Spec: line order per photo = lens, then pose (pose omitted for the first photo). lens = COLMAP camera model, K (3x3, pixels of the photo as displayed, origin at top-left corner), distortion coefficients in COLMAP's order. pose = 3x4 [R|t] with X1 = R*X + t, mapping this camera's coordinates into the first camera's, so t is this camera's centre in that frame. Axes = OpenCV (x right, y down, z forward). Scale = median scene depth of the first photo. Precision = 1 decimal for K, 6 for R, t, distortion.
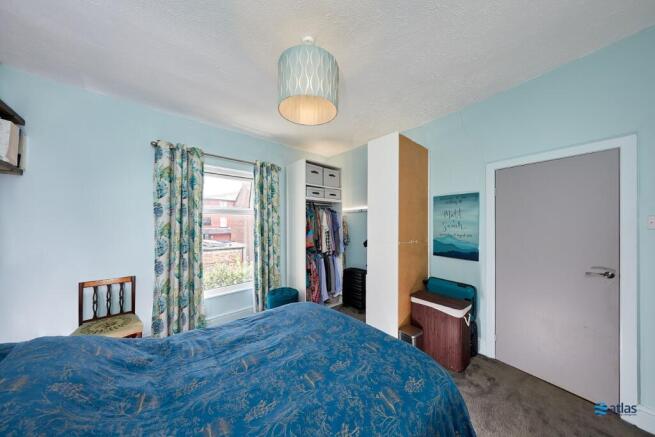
lens RADIAL K [[207.8, 0, 326.9], [0, 207.8, 221.8], [0, 0, 1]] dist [-0.000224, -0.000031]
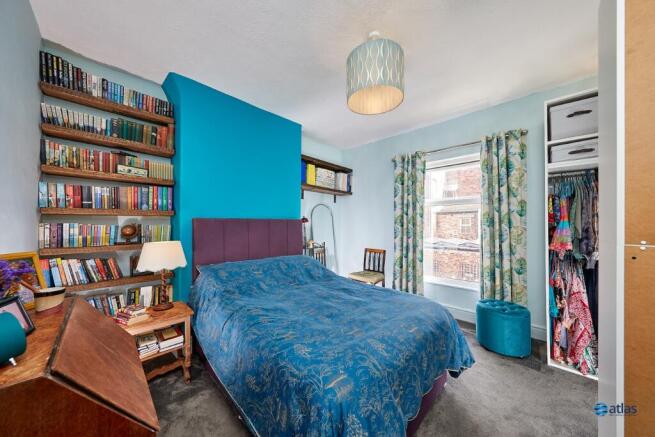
lens RADIAL K [[214.4, 0, 326.9], [0, 214.4, 222.4], [0, 0, 1]] dist [0.000332, 0.000017]
pose [[0.099551, -0.005579, -0.995017, 0.551752], [0.007275, 0.999962, -0.004879, 0.054135], [0.995006, -0.006753, 0.099588, 0.373164]]
